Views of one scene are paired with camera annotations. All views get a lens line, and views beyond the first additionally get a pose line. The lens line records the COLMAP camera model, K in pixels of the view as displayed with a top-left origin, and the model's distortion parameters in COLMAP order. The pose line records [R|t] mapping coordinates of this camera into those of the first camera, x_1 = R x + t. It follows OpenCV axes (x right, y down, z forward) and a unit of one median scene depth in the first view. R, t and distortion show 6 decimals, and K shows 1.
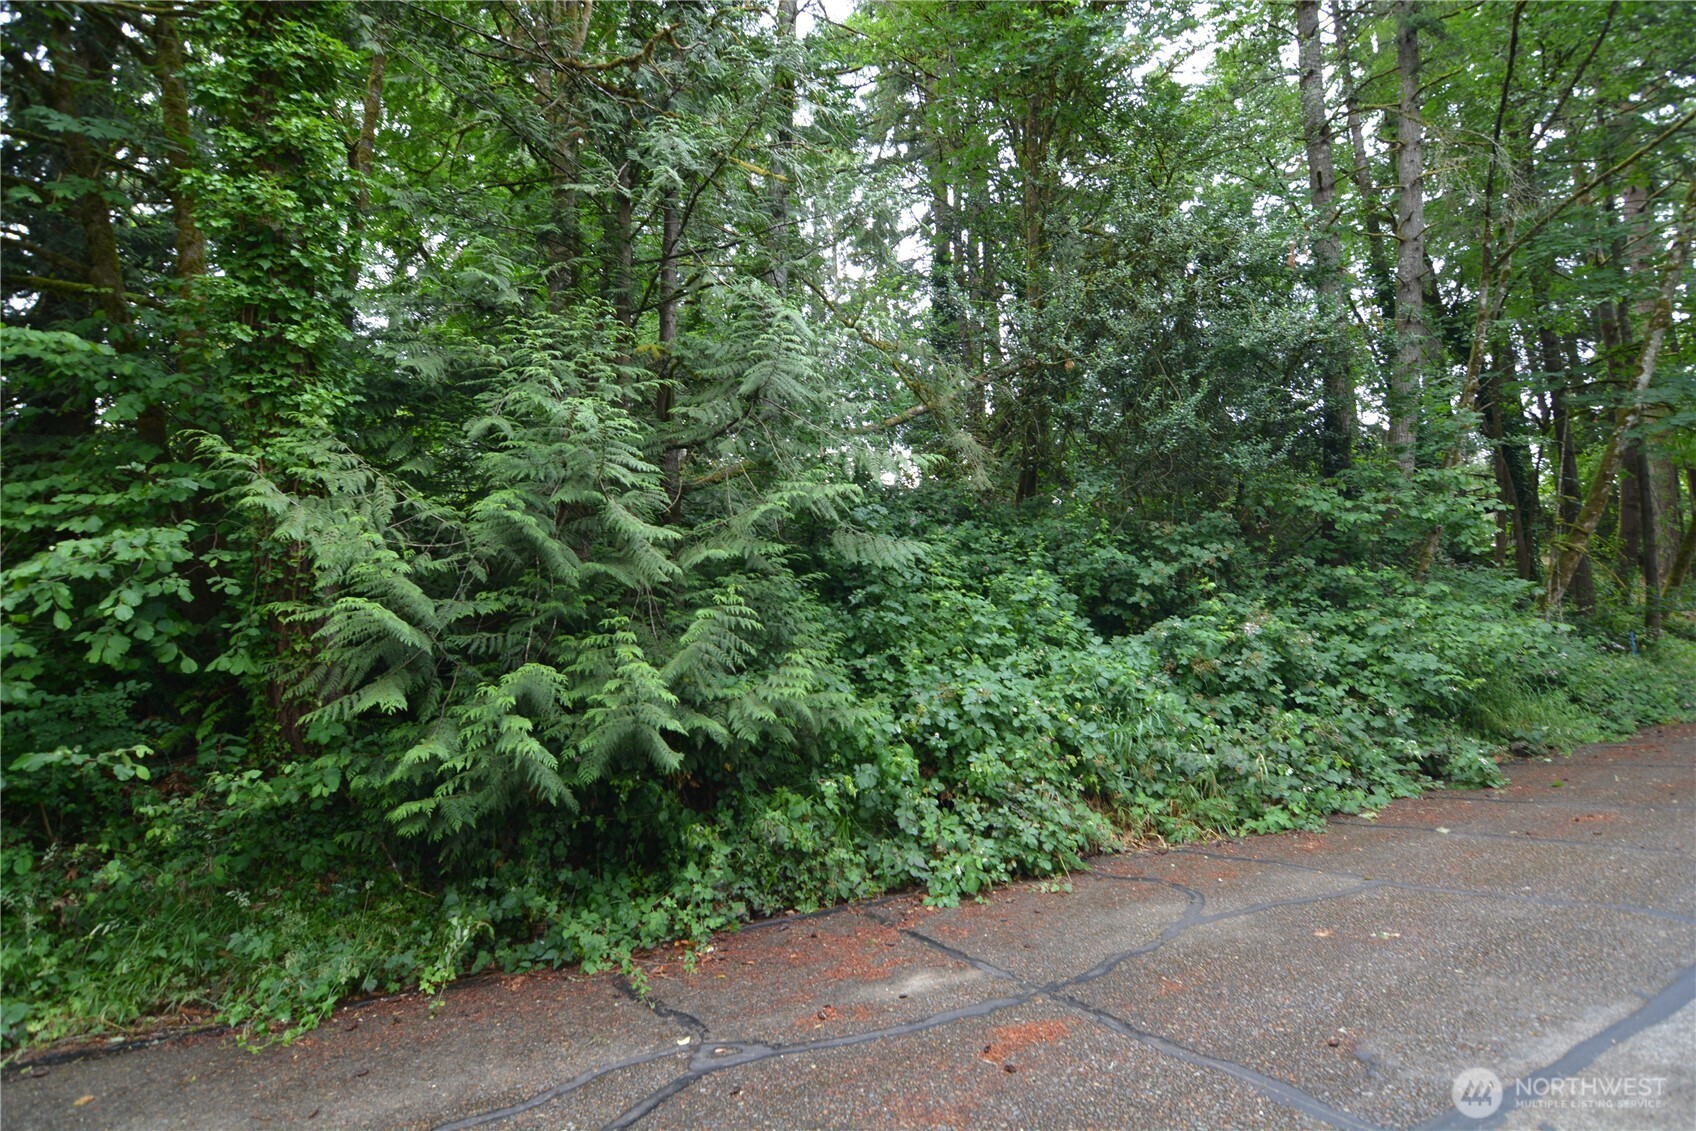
lens RADIAL K [[788.3, 0, 851.7], [0, 788.3, 564.0], [0, 0, 1]] dist [-0.015031, -0.000707]
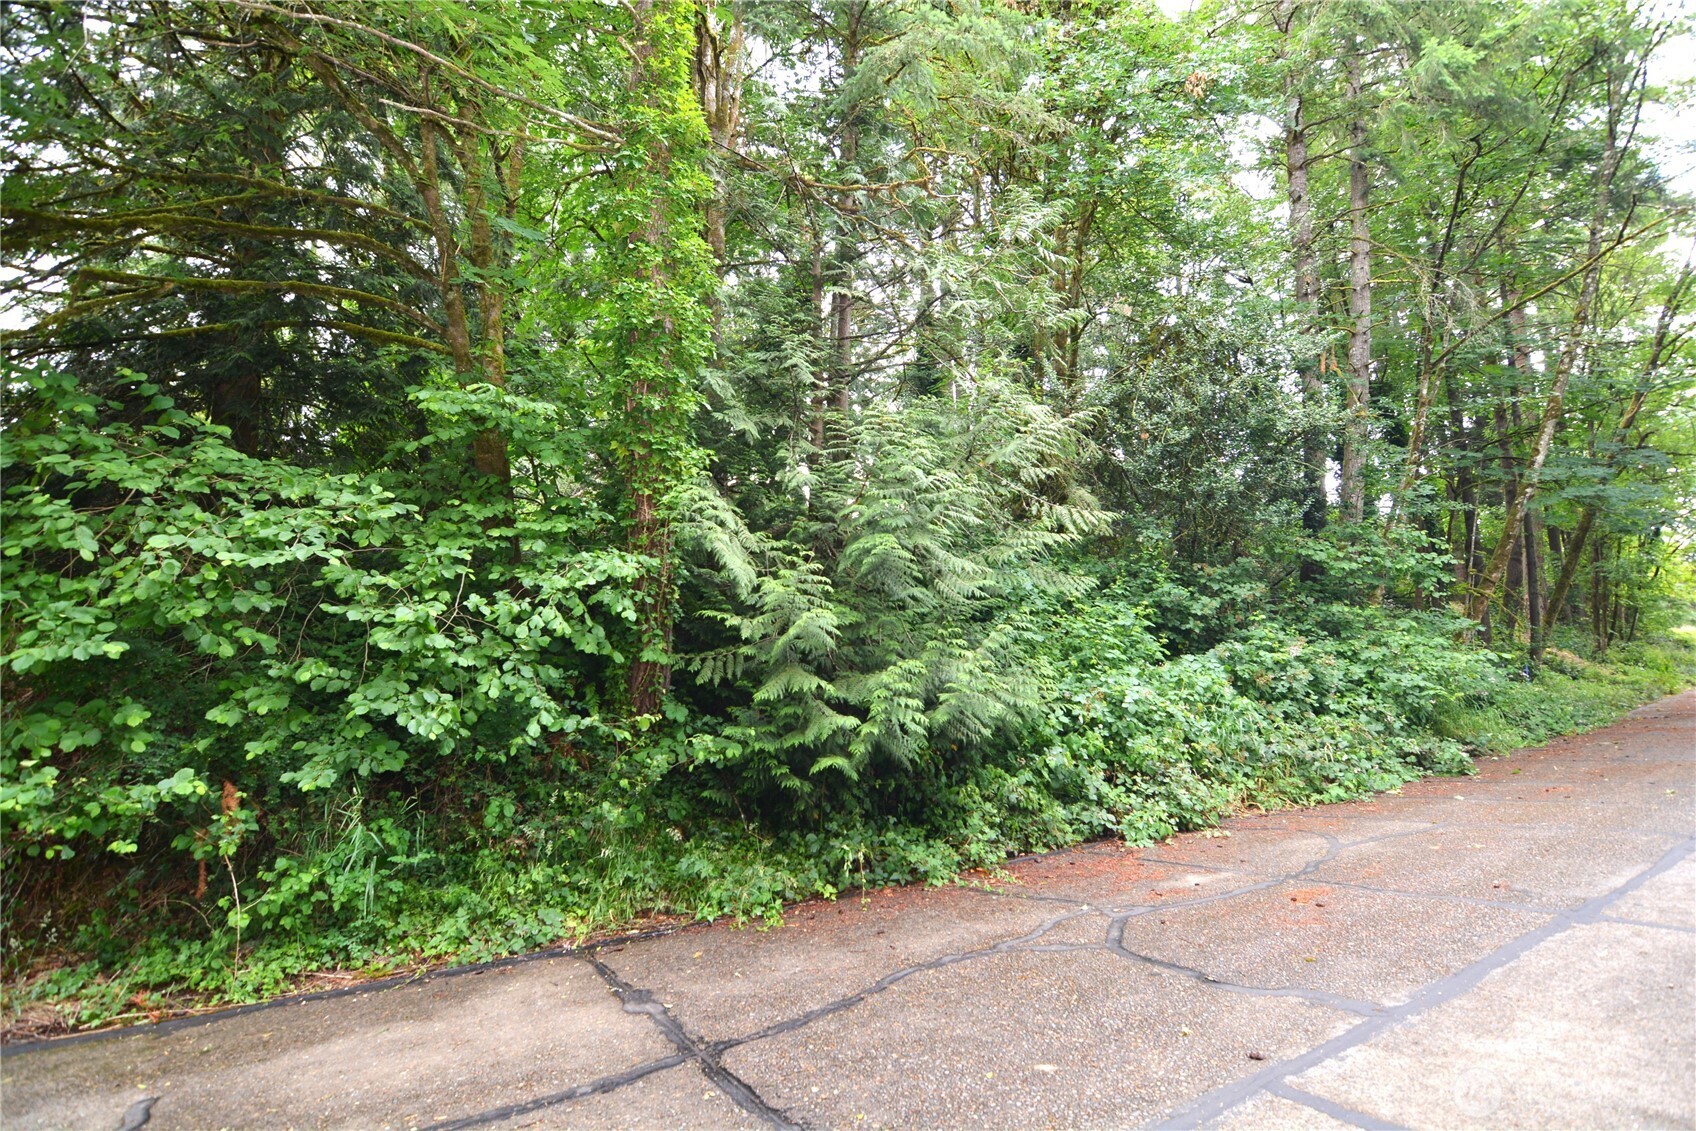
lens RADIAL K [[788.3, 0, 843.6], [0, 788.3, 567.5], [0, 0, 1]] dist [-0.015031, -0.000707]
pose [[0.993948, 0.033897, 0.104494, -0.361853], [-0.031310, 0.999164, -0.026296, 0.002269], [-0.105298, 0.022865, 0.994178, -0.201377]]
